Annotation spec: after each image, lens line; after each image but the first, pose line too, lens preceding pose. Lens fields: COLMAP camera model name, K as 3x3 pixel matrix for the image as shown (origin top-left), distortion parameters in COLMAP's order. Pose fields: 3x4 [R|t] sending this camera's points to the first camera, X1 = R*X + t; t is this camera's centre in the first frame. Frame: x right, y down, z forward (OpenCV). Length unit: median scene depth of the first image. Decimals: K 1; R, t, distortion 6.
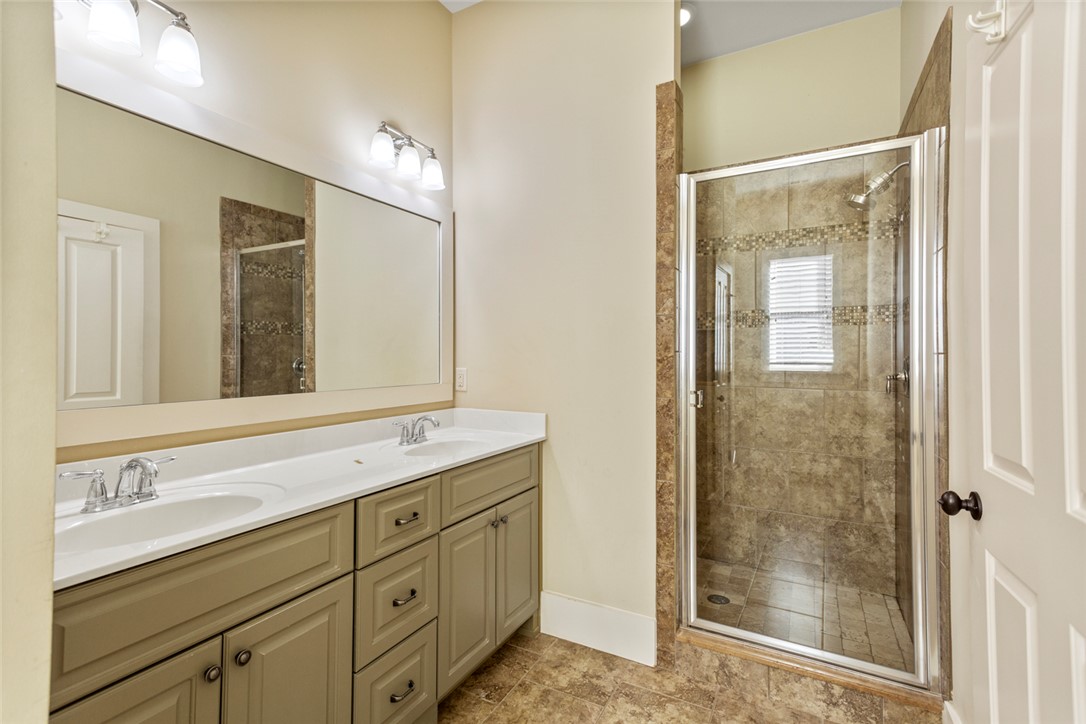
lens RADIAL K [[516.7, 0, 546.3], [0, 516.7, 358.2], [0, 0, 1]] dist [0.002439, 0.001028]
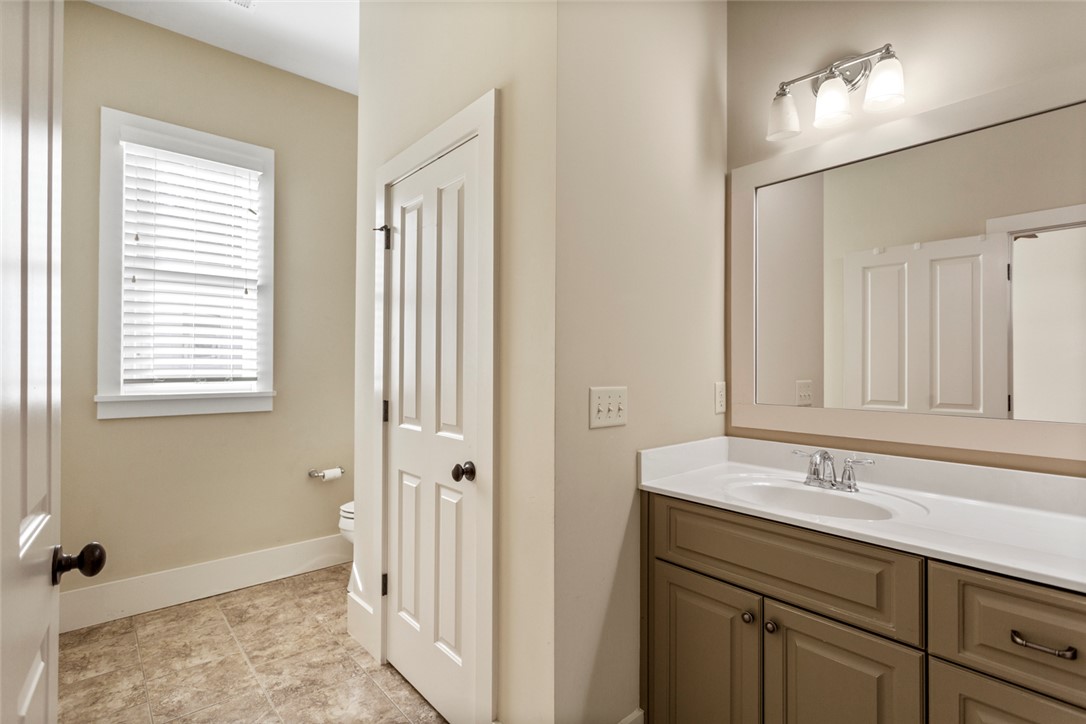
lens RADIAL K [[516.7, 0, 546.3], [0, 516.7, 358.2], [0, 0, 1]] dist [0.002439, 0.001028]
pose [[-0.366874, -0.017372, -0.930109, 0.602732], [-0.010436, 0.999840, -0.014558, -0.007630], [0.930212, 0.004366, -0.366996, 0.815724]]
